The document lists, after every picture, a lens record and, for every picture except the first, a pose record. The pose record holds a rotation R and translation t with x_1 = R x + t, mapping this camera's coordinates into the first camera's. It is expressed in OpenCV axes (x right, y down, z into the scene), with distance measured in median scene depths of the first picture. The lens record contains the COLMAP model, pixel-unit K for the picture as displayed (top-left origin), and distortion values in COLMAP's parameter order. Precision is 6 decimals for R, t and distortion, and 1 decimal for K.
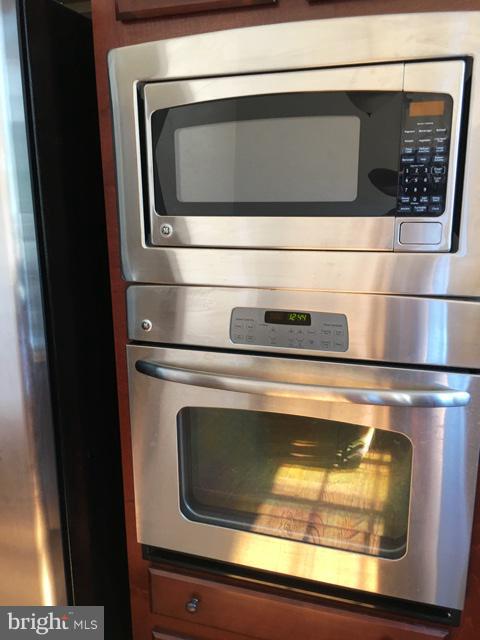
lens RADIAL K [[548.5, 0, 240.0], [0, 548.5, 320.0], [0, 0, 1]] dist [0.058193, -0.097480]
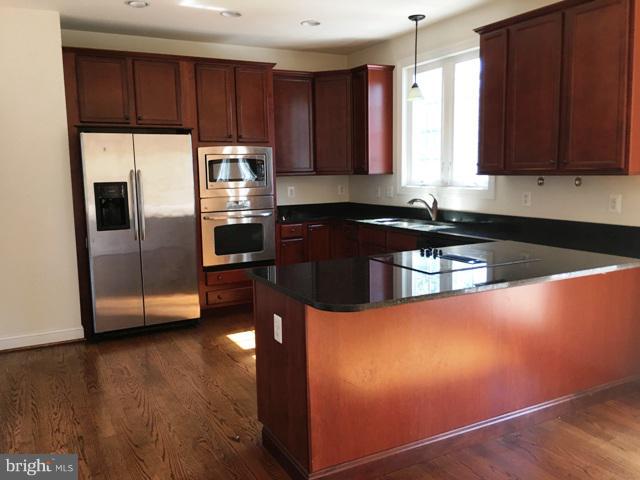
lens RADIAL K [[548.5, 0, 304.6], [0, 548.5, 237.4], [0, 0, 1]] dist [0.058193, -0.097480]
pose [[0.714152, -0.090665, 0.694095, -2.899885], [0.175786, 0.983030, -0.052459, 0.657736], [-0.677559, 0.159476, 0.717970, -2.828153]]
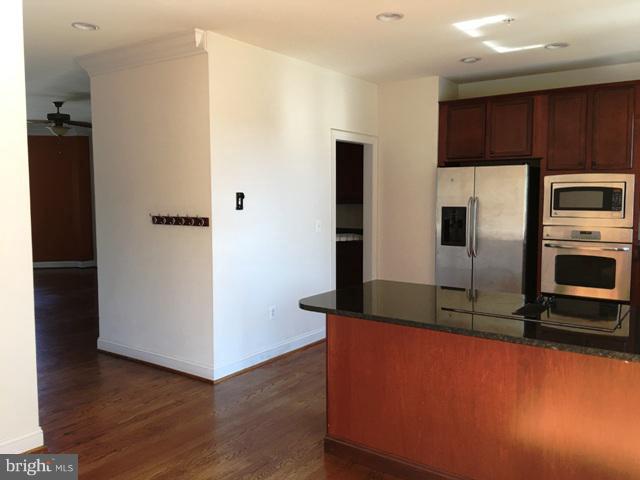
lens RADIAL K [[548.5, 0, 304.6], [0, 548.5, 237.4], [0, 0, 1]] dist [0.058193, -0.097480]
pose [[0.943770, 0.032923, -0.328958, -0.612334], [-0.082865, 0.986823, -0.138971, 0.876879], [0.320048, 0.158416, 0.934063, -4.079252]]
